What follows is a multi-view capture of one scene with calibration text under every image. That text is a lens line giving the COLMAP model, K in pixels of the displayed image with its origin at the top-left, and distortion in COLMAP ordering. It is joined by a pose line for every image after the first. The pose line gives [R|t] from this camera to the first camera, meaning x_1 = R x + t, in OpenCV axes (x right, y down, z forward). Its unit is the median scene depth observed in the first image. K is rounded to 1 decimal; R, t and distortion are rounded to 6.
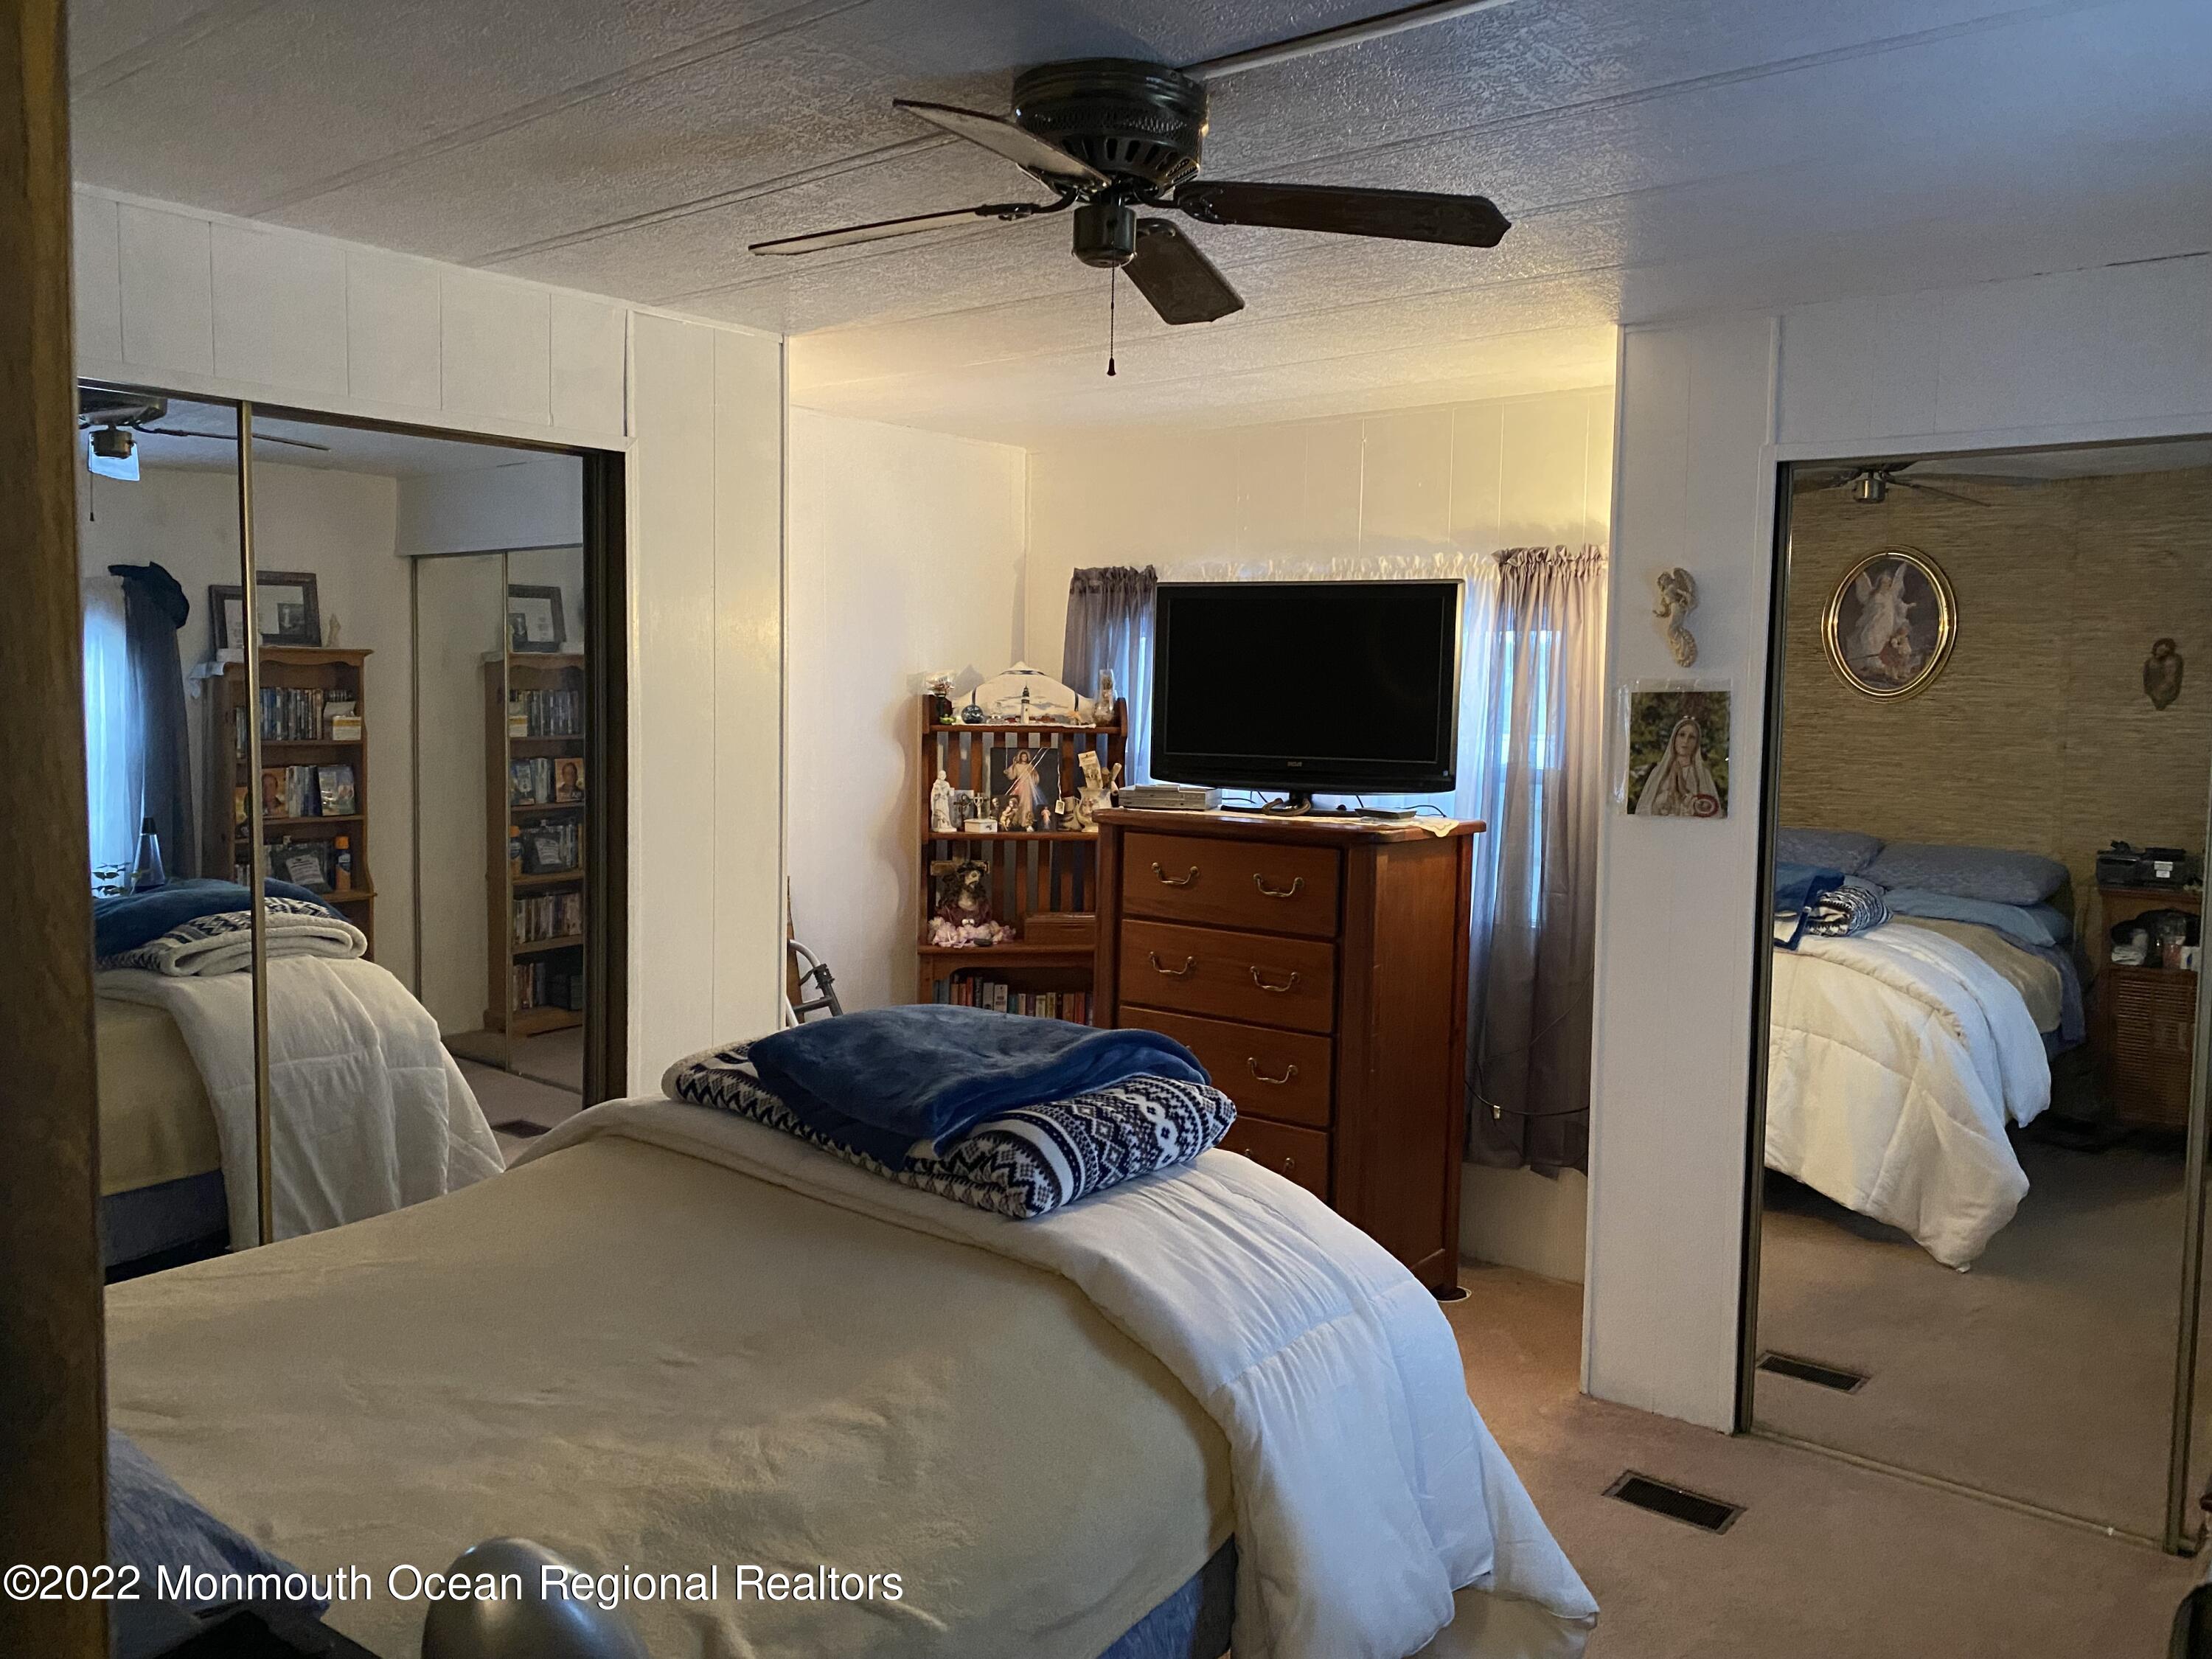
lens RADIAL K [[1632.8, 0, 1106.0], [0, 1632.8, 829.5], [0, 0, 1]] dist [0.002120, -0.020971]
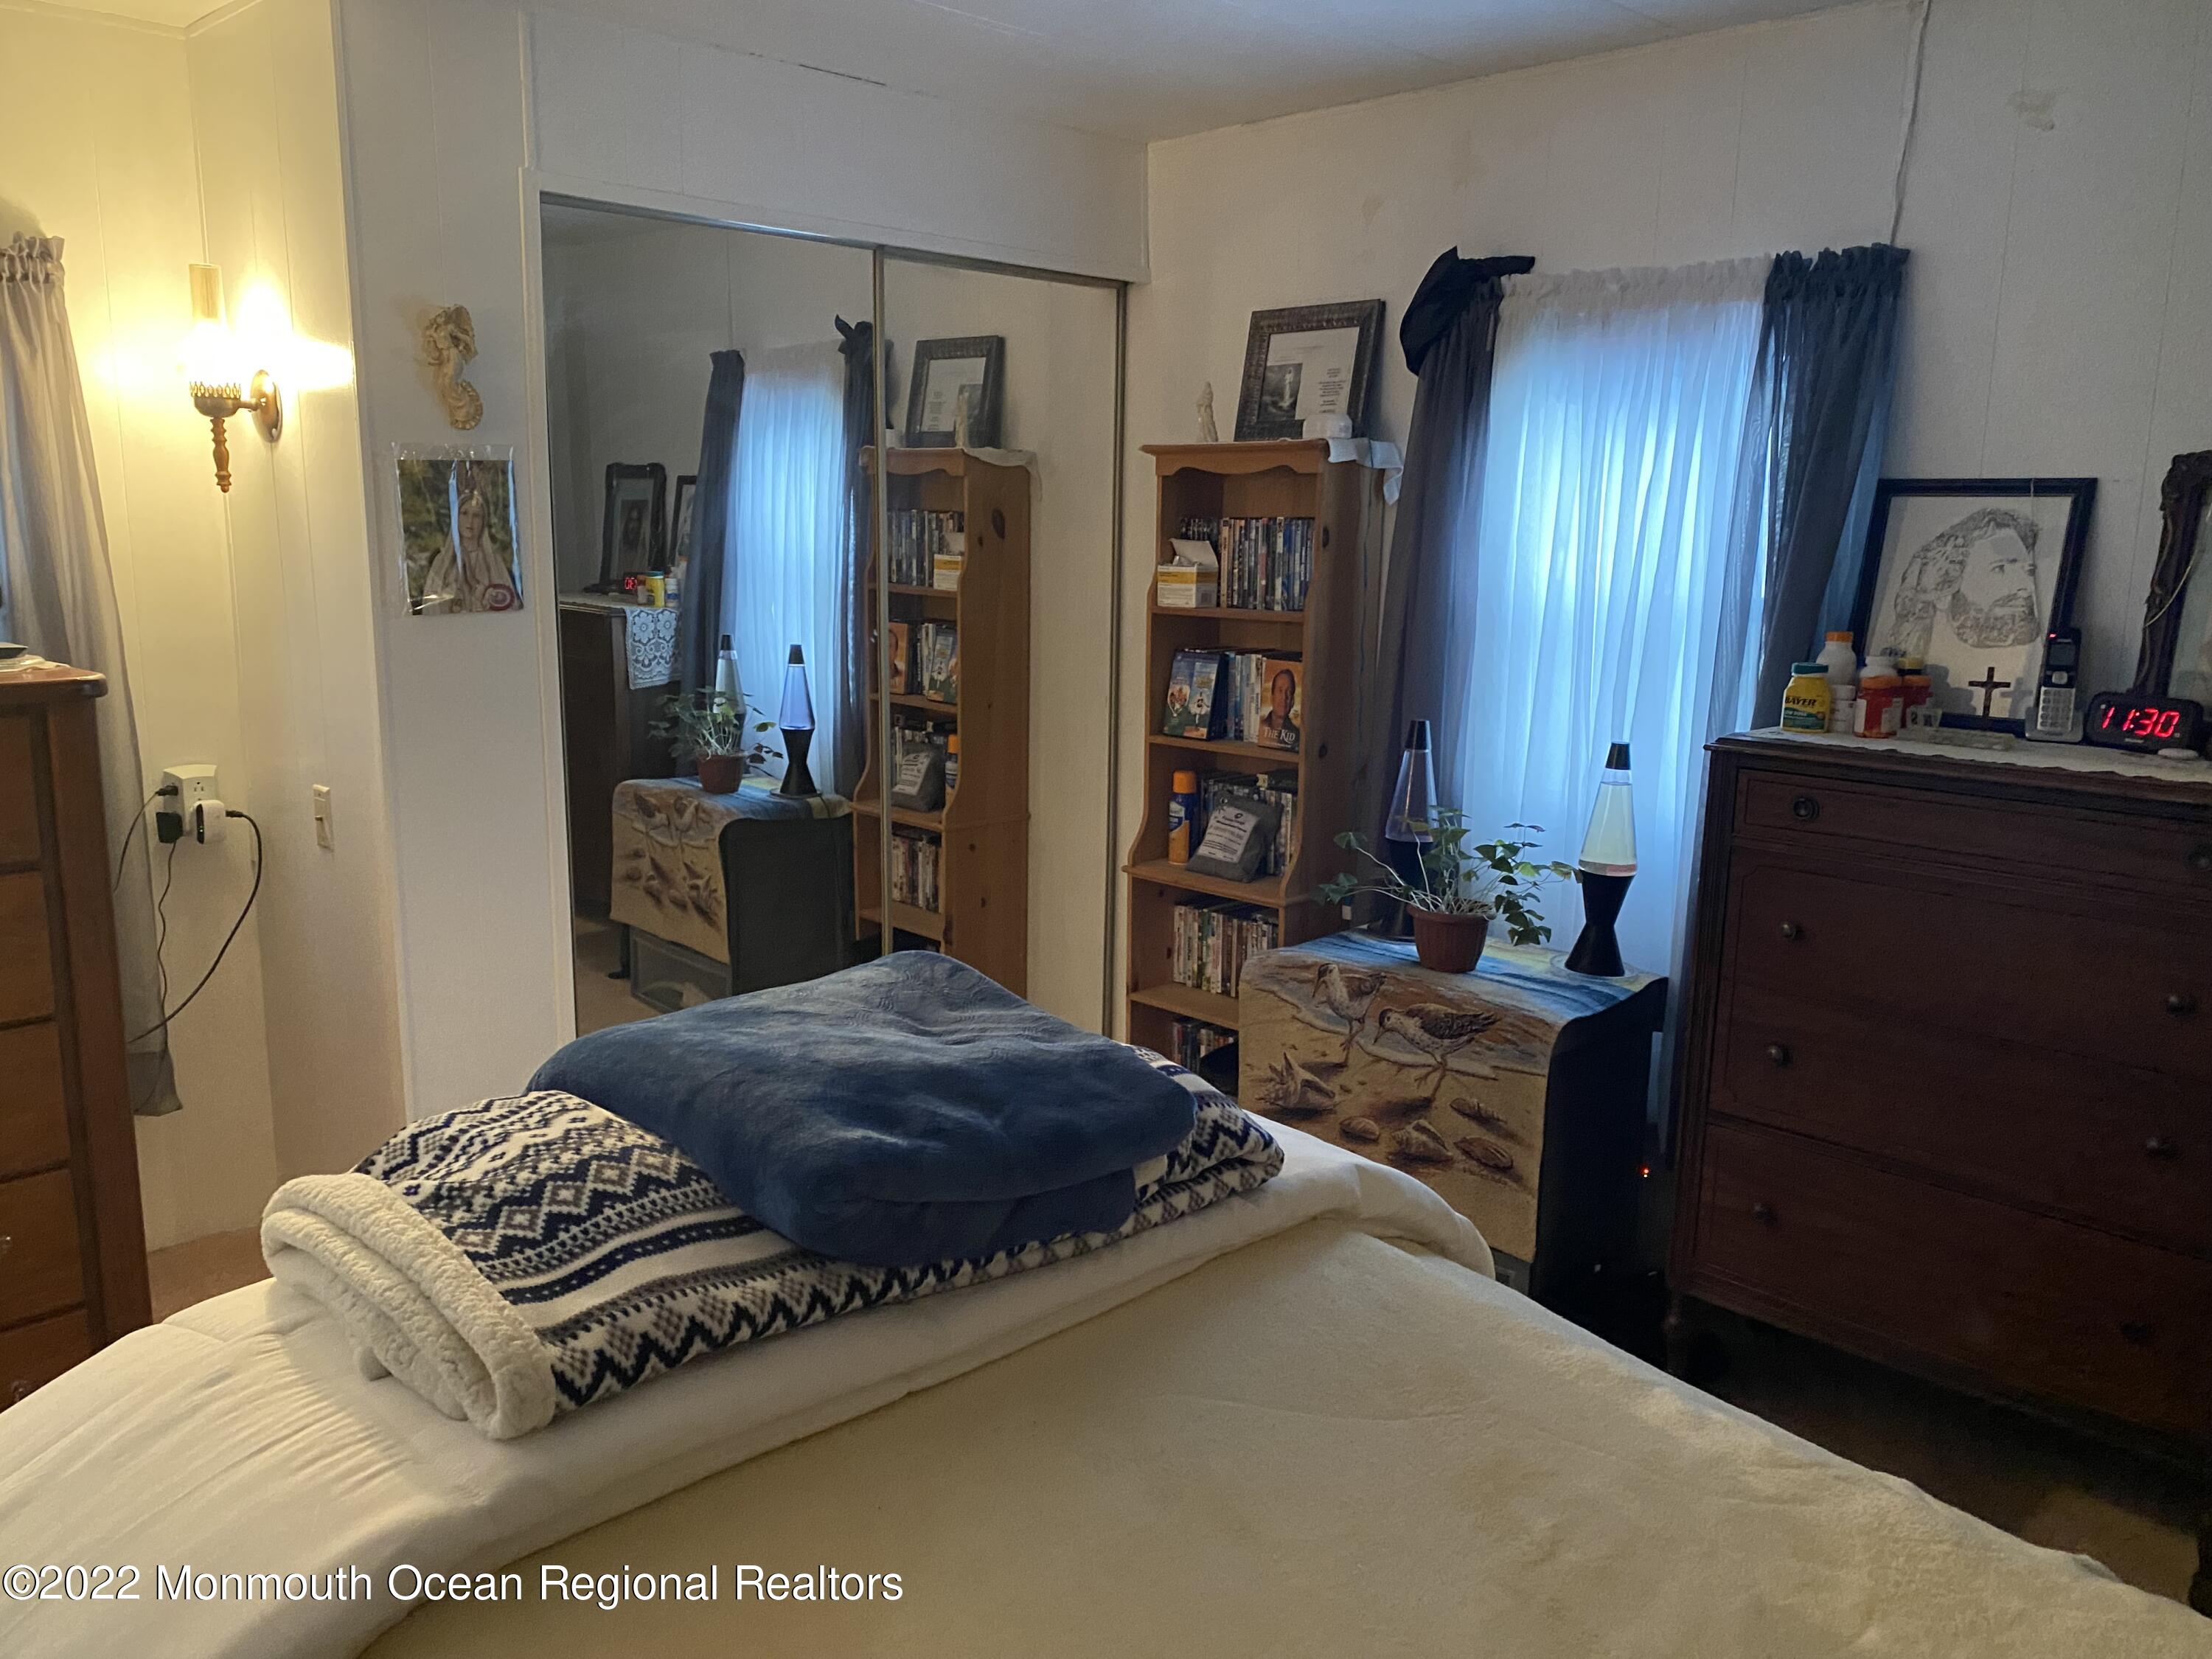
lens RADIAL K [[1677.3, 0, 1110.6], [0, 1677.3, 810.1], [0, 0, 1]] dist [0.073935, -0.120042]
pose [[0.112525, -0.197417, 0.973840, -0.401759], [0.057025, 0.979732, 0.192022, -0.047278], [-0.992011, 0.033926, 0.121502, 0.477618]]
